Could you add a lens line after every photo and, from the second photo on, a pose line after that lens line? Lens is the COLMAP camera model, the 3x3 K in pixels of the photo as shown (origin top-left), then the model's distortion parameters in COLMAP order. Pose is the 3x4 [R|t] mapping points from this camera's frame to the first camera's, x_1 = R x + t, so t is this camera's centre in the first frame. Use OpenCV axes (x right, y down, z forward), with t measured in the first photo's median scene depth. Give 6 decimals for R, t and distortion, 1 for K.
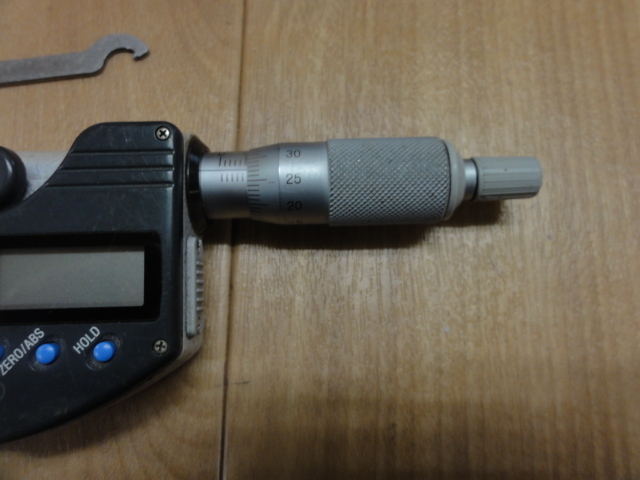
lens RADIAL K [[451.0, 0, 320.0], [0, 451.0, 240.0], [0, 0, 1]] dist [-0.016393, -0.003813]
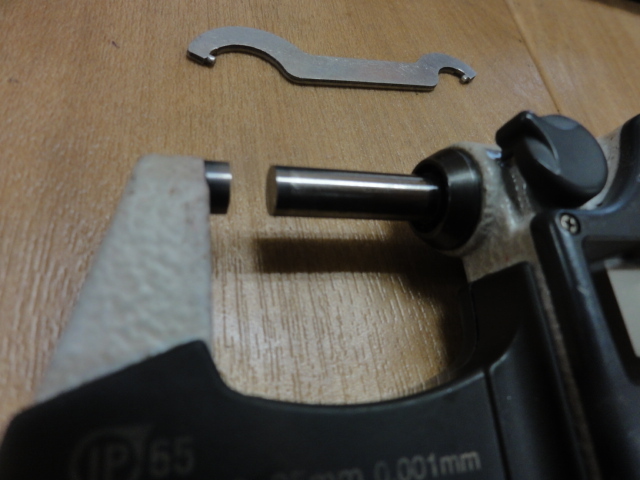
lens RADIAL K [[451.0, 0, 320.0], [0, 451.0, 240.0], [0, 0, 1]] dist [-0.016393, -0.003813]
pose [[0.949483, 0.030490, 0.312333, -1.374847], [0.052294, 0.965980, -0.253273, 0.137163], [-0.309430, 0.256812, 0.915588, 0.555048]]
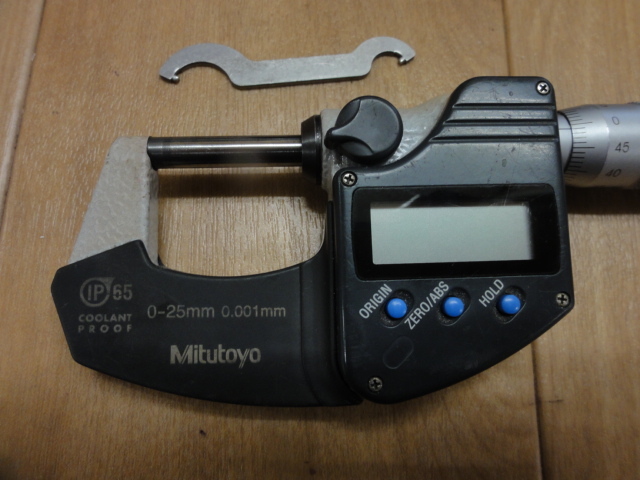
lens RADIAL K [[451.0, 0, 320.0], [0, 451.0, 240.0], [0, 0, 1]] dist [-0.016393, -0.003813]
pose [[0.999614, 0.001843, 0.027721, -0.926903], [-0.001664, 0.999977, -0.006510, 0.113655], [-0.027732, 0.006461, 0.999595, 0.020198]]
